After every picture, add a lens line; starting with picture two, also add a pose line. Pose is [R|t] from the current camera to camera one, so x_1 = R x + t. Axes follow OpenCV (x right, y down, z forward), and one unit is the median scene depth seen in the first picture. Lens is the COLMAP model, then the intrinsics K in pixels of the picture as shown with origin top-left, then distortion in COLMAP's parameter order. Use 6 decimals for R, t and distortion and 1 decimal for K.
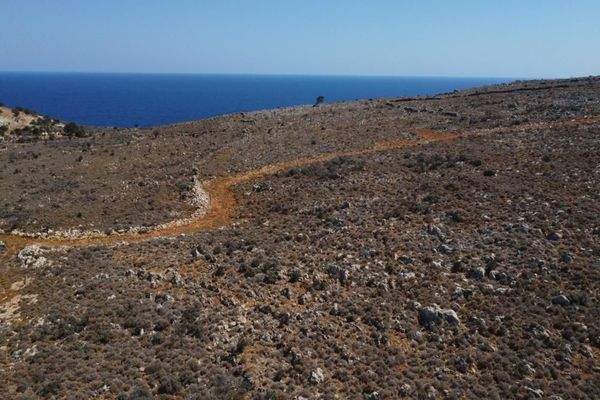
lens RADIAL K [[458.6, 0, 300.0], [0, 458.6, 200.0], [0, 0, 1]] dist [0.004217, -0.007379]
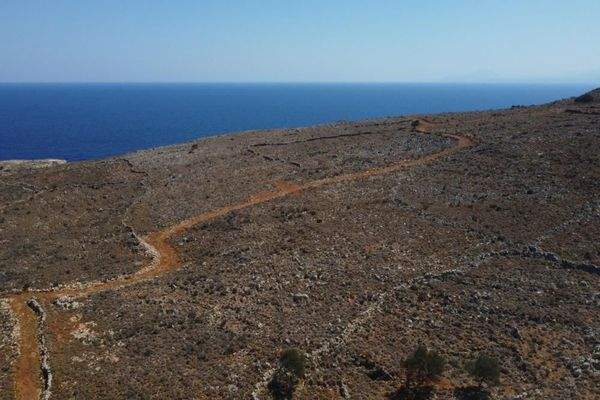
lens RADIAL K [[458.6, 0, 300.0], [0, 458.6, 200.0], [0, 0, 1]] dist [0.004217, -0.007379]
pose [[0.947312, -0.087410, 0.308156, -0.234835], [0.091248, 0.995826, 0.001964, -0.155452], [-0.307042, 0.026258, 0.951334, -0.767721]]
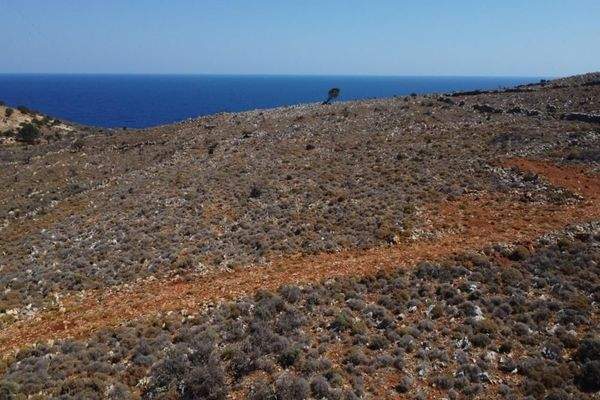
lens RADIAL K [[458.6, 0, 300.0], [0, 458.6, 200.0], [0, 0, 1]] dist [0.004217, -0.007379]
pose [[0.995779, 0.020183, -0.089535, 0.172784], [-0.020191, 0.999796, 0.000816, -0.202678], [0.089533, 0.000995, 0.995983, 1.044805]]
